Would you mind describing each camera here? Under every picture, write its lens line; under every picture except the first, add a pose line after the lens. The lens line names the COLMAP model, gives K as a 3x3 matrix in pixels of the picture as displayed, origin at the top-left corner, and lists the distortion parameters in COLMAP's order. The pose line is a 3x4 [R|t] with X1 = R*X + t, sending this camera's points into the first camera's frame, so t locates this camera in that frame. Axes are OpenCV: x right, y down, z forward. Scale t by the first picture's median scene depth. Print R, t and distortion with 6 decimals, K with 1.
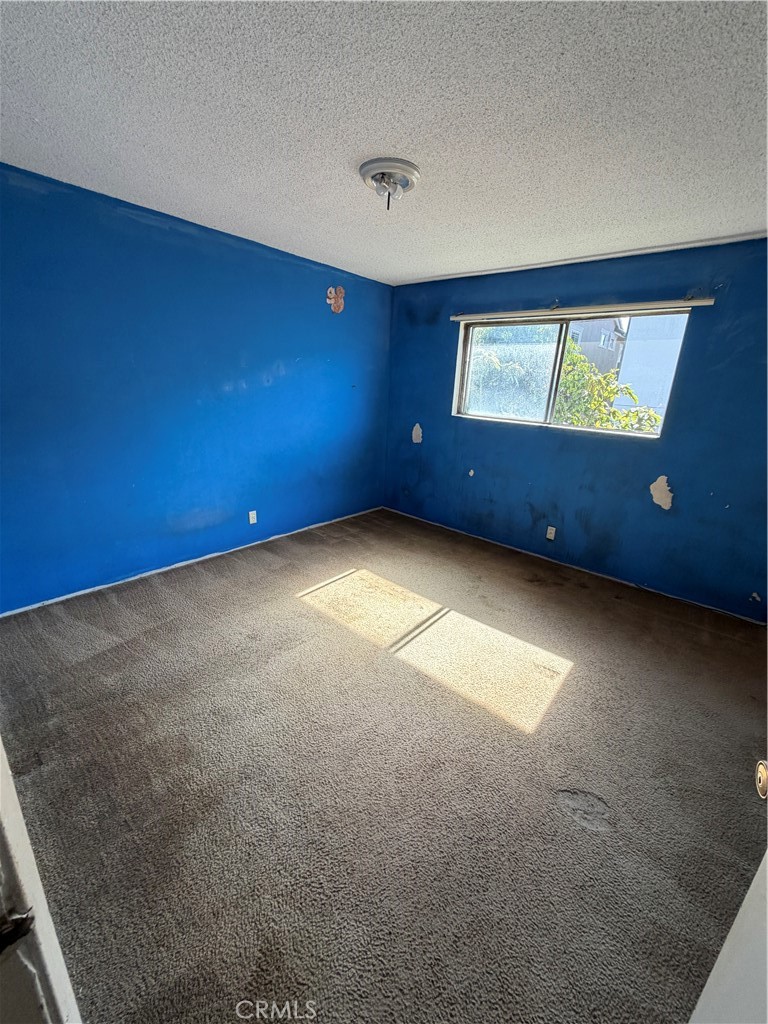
lens RADIAL K [[409.2, 0, 383.5], [0, 409.2, 509.8], [0, 0, 1]] dist [0.000274, 0.000292]
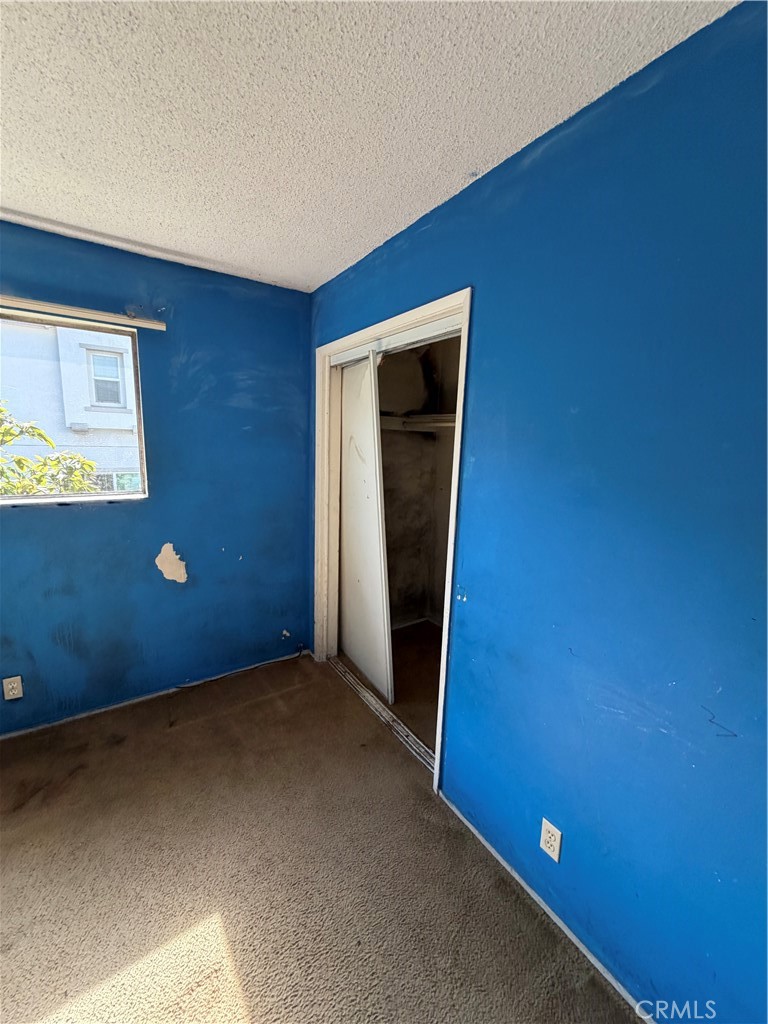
lens RADIAL K [[409.2, 0, 383.5], [0, 409.2, 509.8], [0, 0, 1]] dist [0.000274, 0.000292]
pose [[0.257512, -0.198920, 0.945578, 0.073751], [0.268370, 0.954804, 0.127775, -0.130381], [-0.928259, 0.220861, 0.299258, 0.373493]]
